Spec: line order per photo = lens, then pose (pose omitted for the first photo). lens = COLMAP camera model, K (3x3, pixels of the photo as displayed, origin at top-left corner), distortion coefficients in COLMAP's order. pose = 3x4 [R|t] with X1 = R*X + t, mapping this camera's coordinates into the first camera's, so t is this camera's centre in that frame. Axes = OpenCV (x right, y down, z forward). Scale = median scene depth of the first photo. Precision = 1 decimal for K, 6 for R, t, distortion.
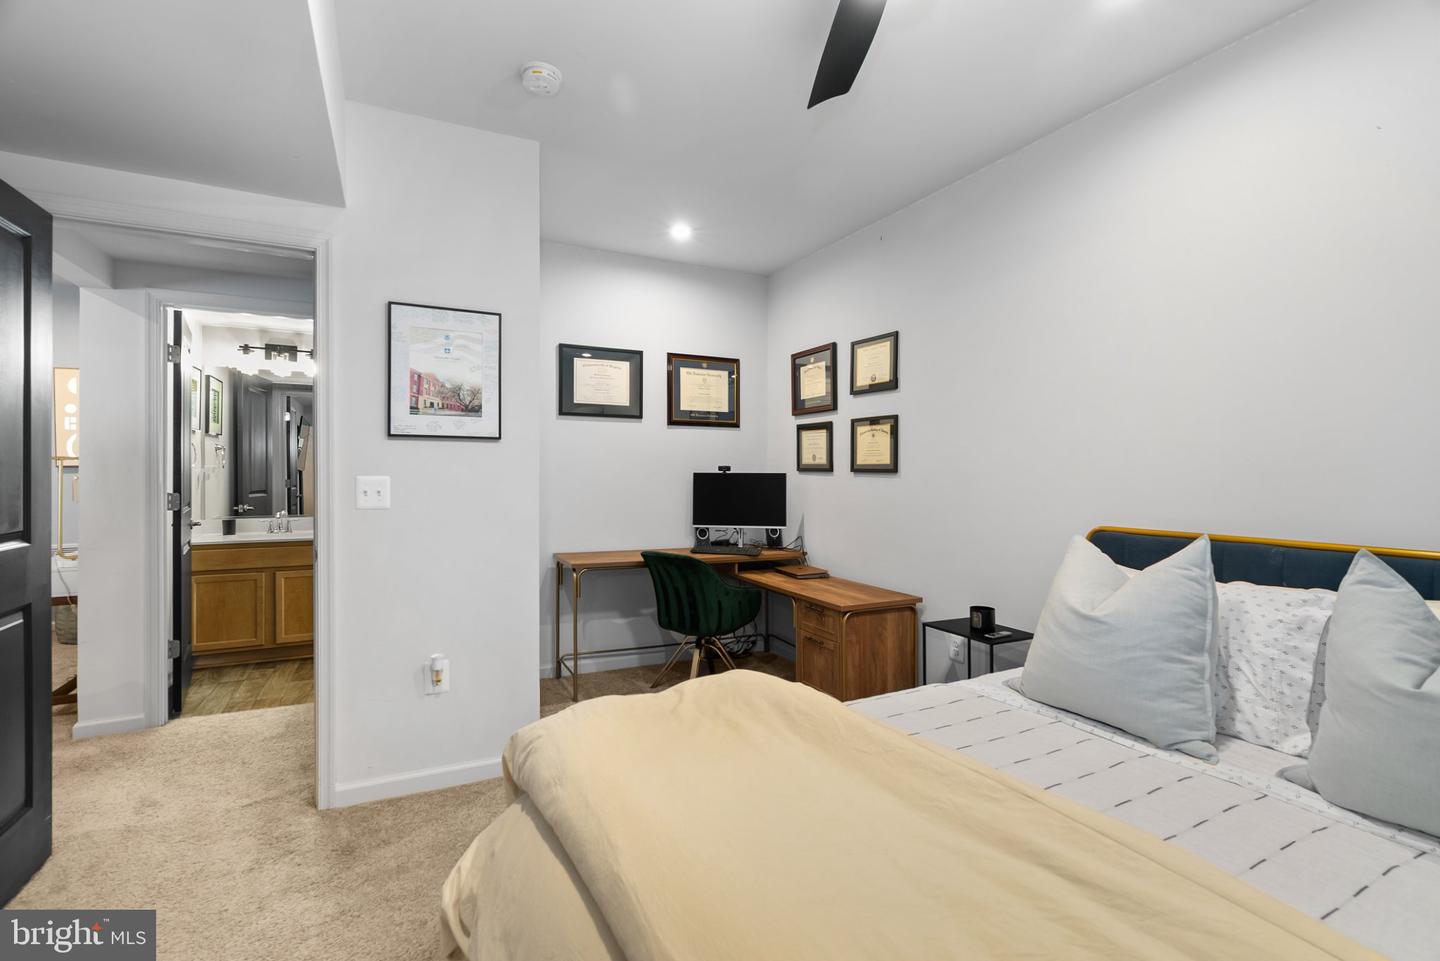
lens RADIAL K [[667.3, 0, 721.2], [0, 667.3, 472.6], [0, 0, 1]] dist [0.000698, -0.000317]
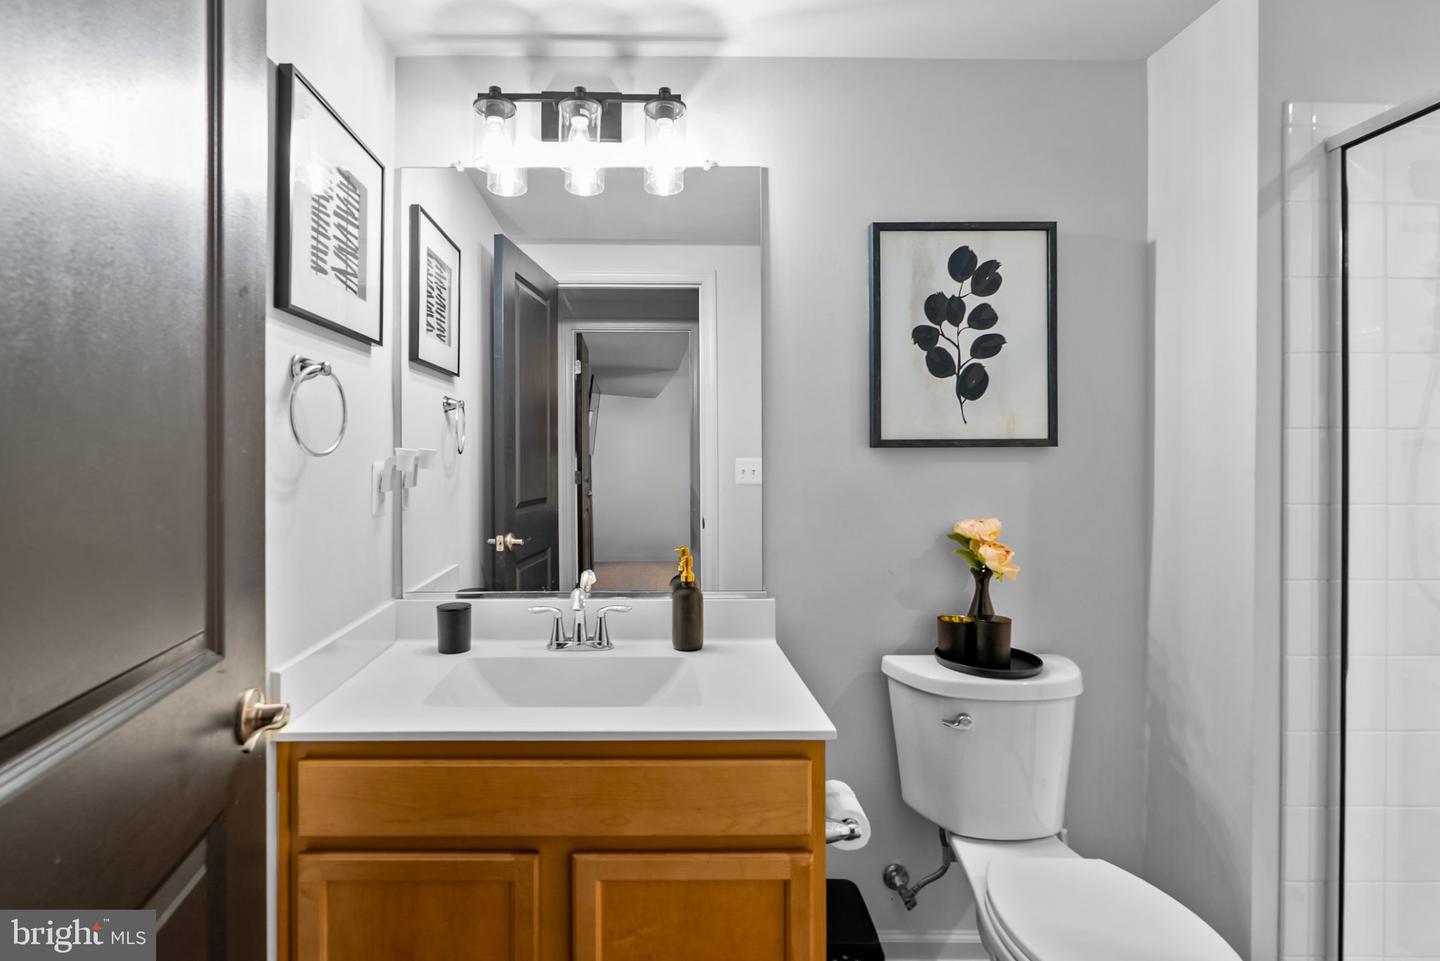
lens RADIAL K [[667.3, 0, 656.7], [0, 667.3, 451.0], [0, 0, 1]] dist [0.000698, -0.000317]
pose [[0.904871, -0.004400, -0.425663, -0.486508], [0.002247, 0.999982, -0.005560, -0.006571], [0.425680, 0.004074, 0.904865, 0.717223]]
